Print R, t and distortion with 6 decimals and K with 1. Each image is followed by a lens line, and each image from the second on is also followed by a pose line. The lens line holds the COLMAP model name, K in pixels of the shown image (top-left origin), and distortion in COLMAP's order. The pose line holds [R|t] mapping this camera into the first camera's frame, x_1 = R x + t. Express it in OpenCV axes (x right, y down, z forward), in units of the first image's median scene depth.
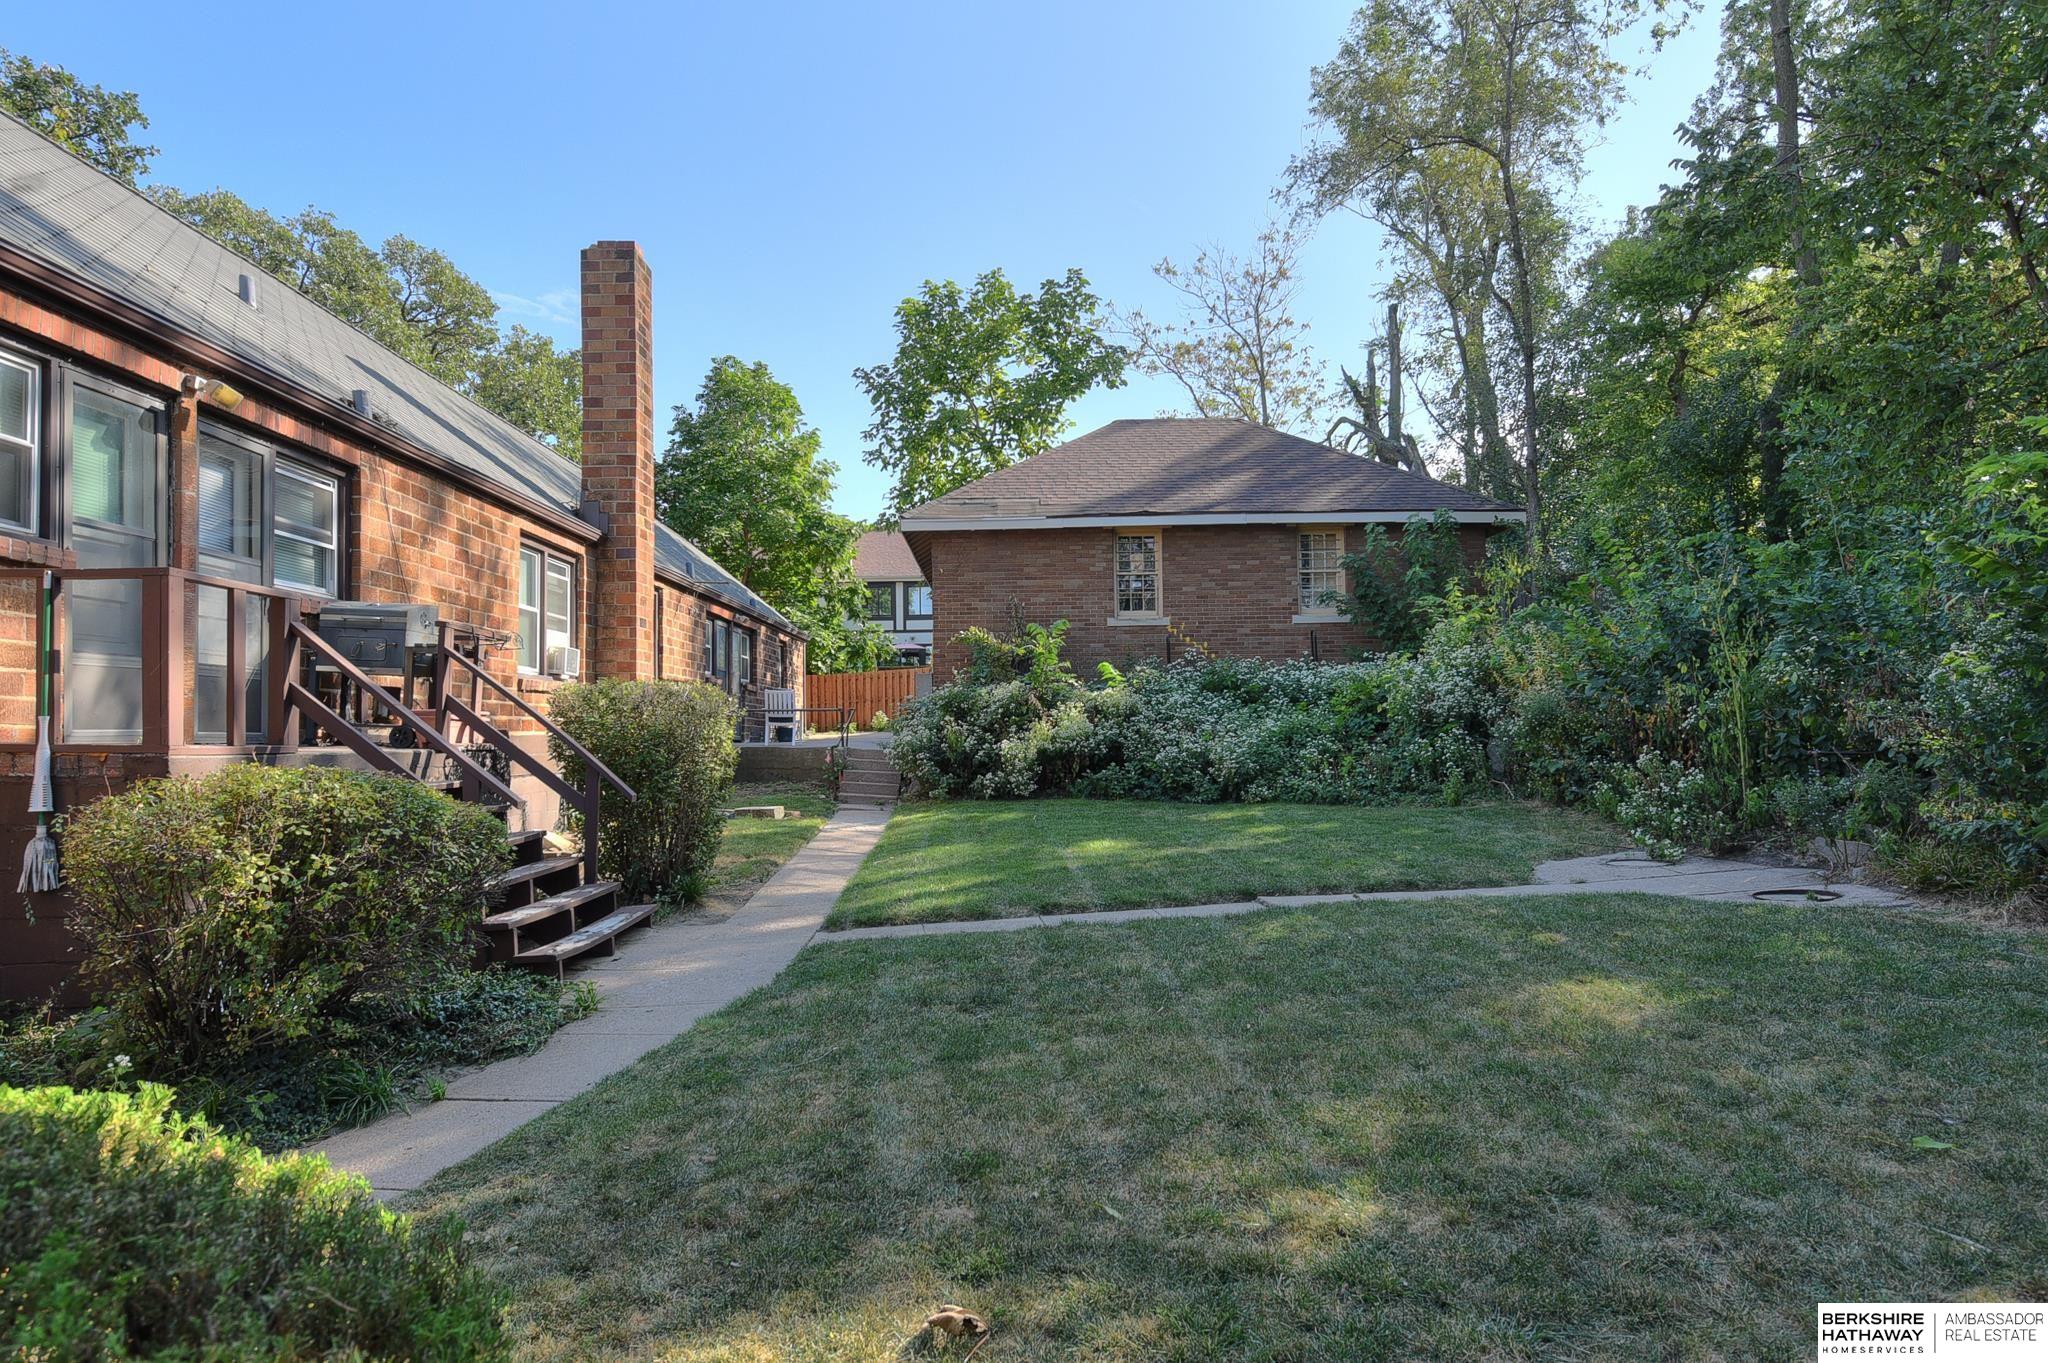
lens RADIAL K [[1203.3, 0, 1015.0], [0, 1203.3, 673.9], [0, 0, 1]] dist [0.008373, 0.003185]
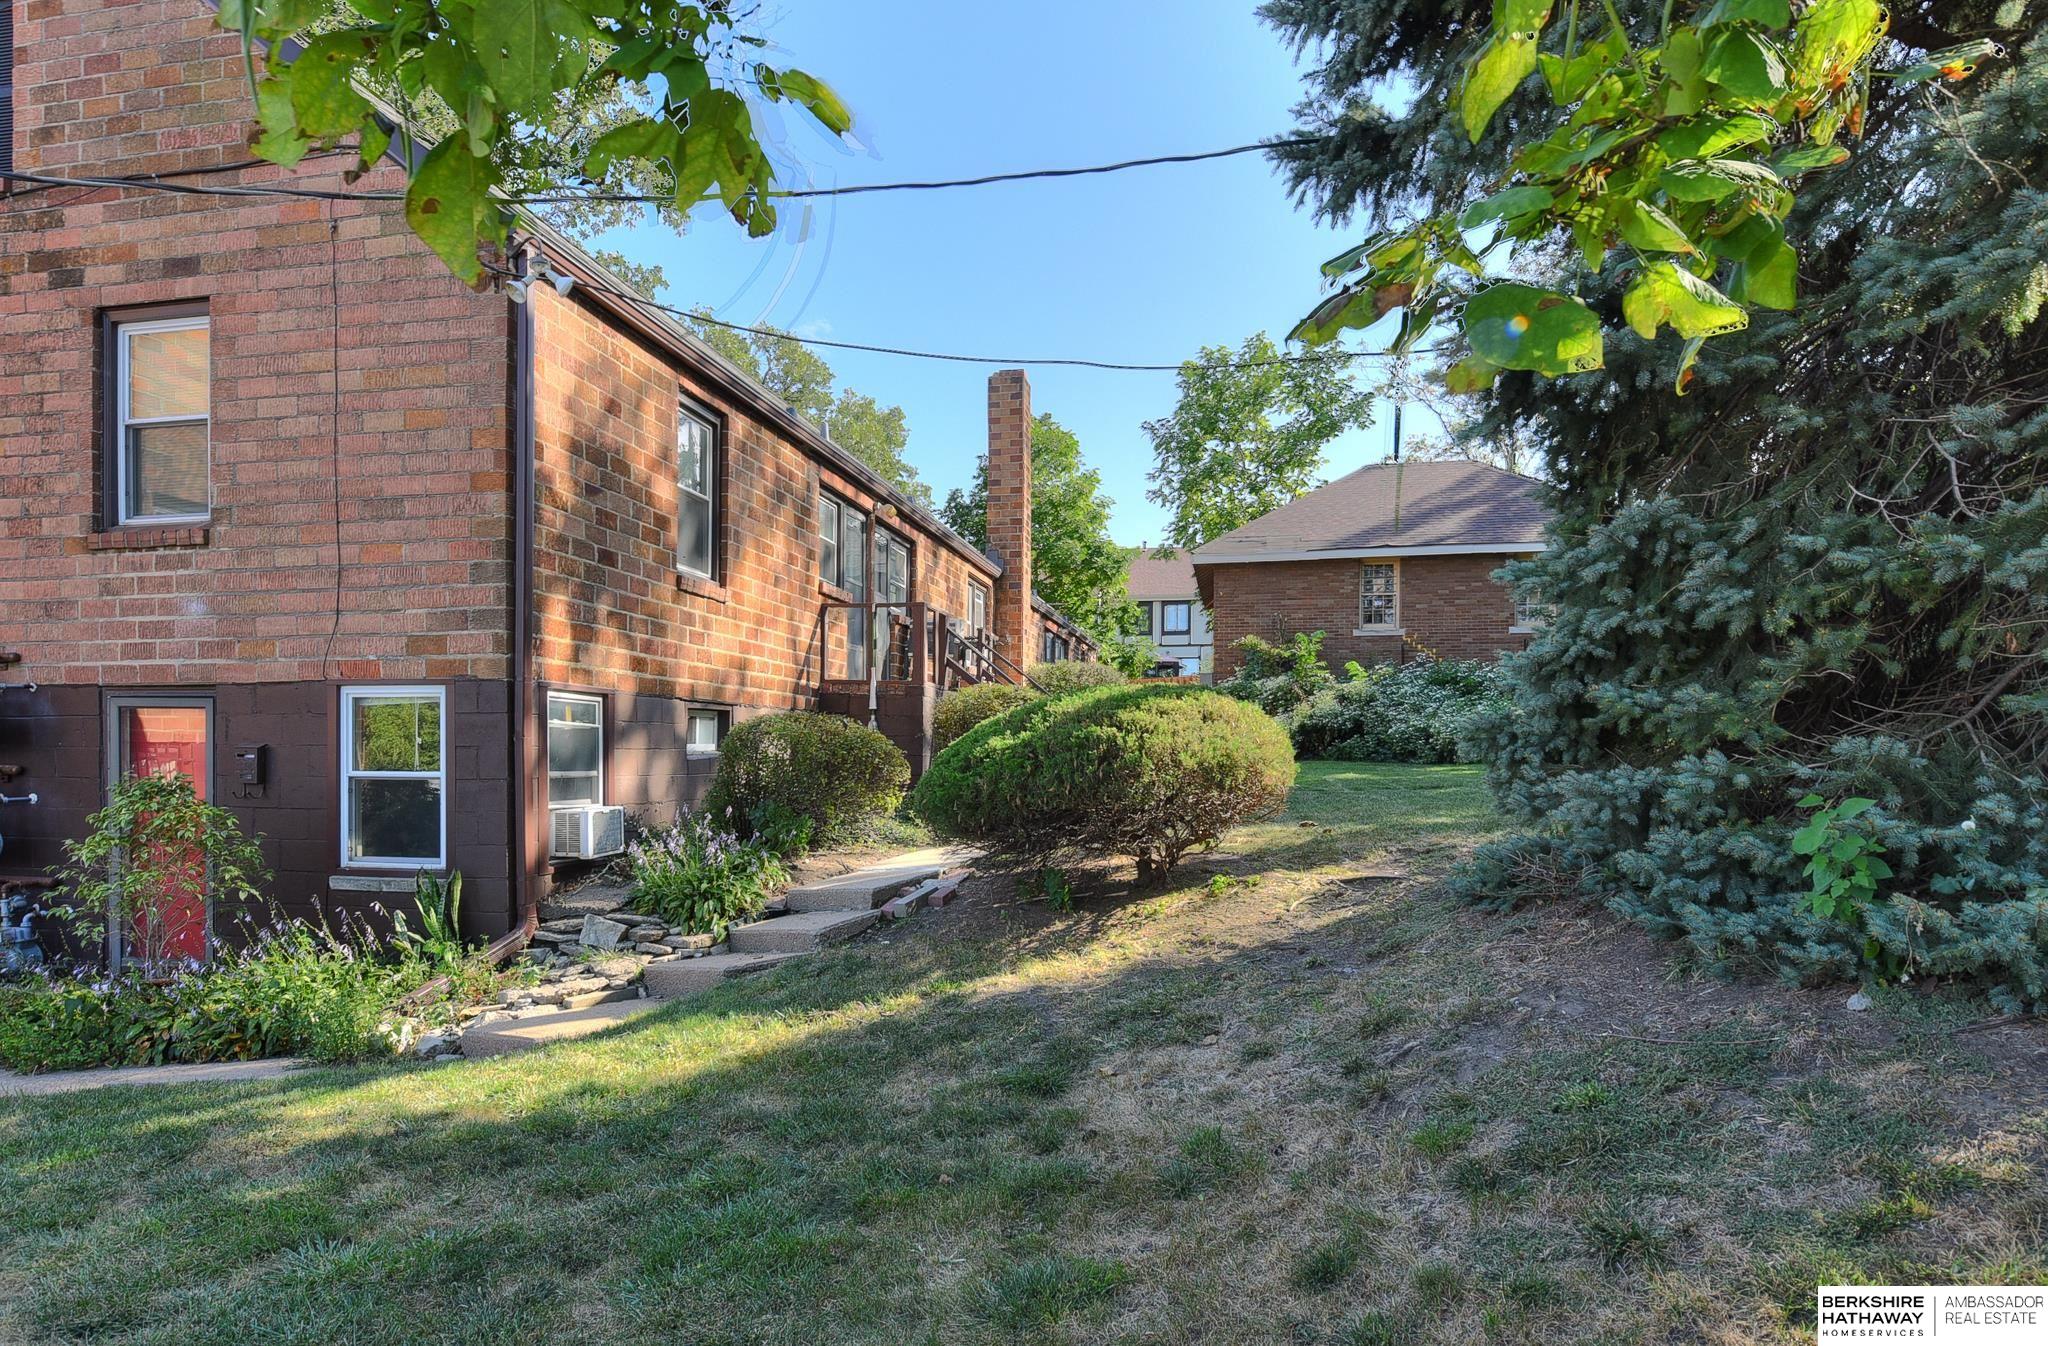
lens RADIAL K [[1203.3, 0, 1005.8], [0, 1203.3, 753.9], [0, 0, 1]] dist [0.008373, 0.003185]
pose [[0.979286, 0.016802, -0.201785, -0.017200], [-0.006436, 0.998631, 0.051919, 0.014847], [0.202381, -0.049545, 0.978053, -0.227365]]
